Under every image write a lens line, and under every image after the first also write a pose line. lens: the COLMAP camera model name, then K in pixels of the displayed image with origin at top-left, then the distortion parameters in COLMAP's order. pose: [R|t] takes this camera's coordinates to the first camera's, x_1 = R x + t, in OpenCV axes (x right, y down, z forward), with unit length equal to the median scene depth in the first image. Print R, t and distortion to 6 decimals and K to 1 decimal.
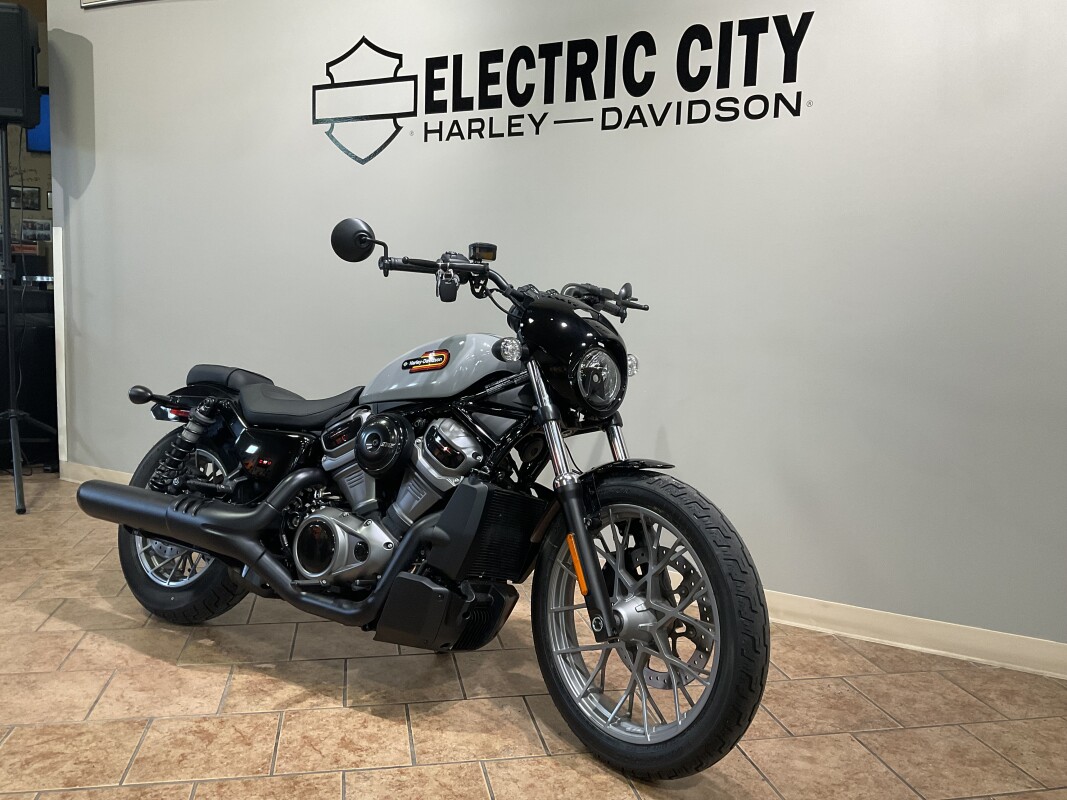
lens RADIAL K [[879.6, 0, 527.6], [0, 879.6, 391.8], [0, 0, 1]] dist [0.049488, -0.099995]
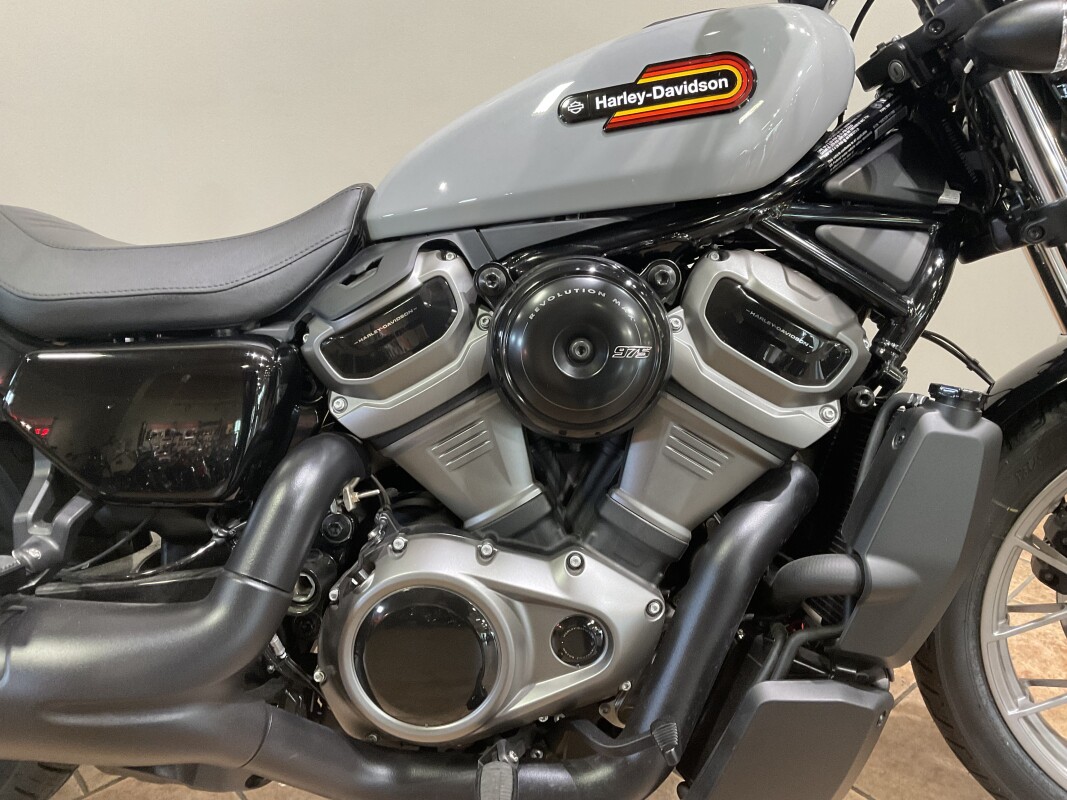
lens RADIAL K [[879.6, 0, 532.2], [0, 879.6, 406.2], [0, 0, 1]] dist [0.049488, -0.099995]
pose [[0.866133, -0.213542, 0.451900, -0.322871], [0.078113, 0.950860, 0.299607, -0.023899], [-0.493672, -0.224200, 0.840252, 0.658399]]
